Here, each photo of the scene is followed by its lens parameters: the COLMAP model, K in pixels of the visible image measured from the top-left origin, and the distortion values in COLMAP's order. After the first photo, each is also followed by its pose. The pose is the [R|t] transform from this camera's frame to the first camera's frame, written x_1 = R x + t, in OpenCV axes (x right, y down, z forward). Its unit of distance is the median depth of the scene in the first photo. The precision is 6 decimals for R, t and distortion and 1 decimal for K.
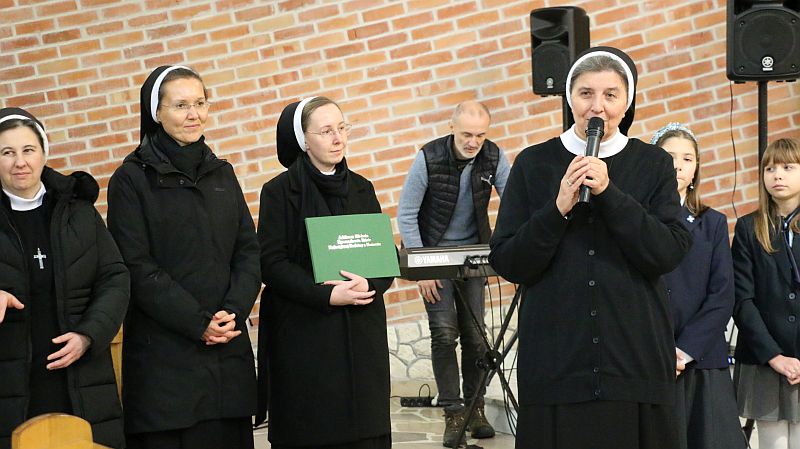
lens RADIAL K [[1822.9, 0, 409.6], [0, 1822.9, 211.3], [0, 0, 1]] dist [0.481578, 0.000000]
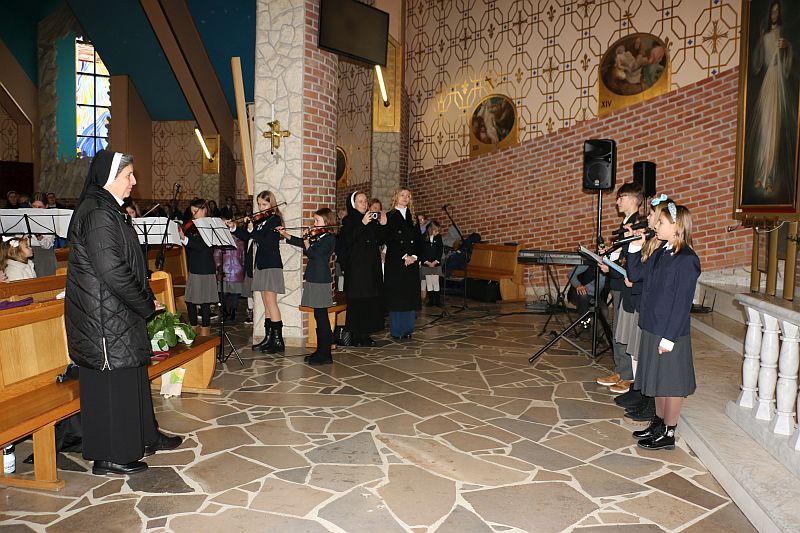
lens RADIAL K [[640.8, 0, 403.1], [0, 640.8, 268.3], [0, 0, 1]] dist [-0.156445, 0.102446]
pose [[0.751105, 0.096027, -0.653161, 0.377003], [-0.063695, 0.995290, 0.073080, -0.008539], [0.657102, -0.013288, 0.753684, 0.144479]]
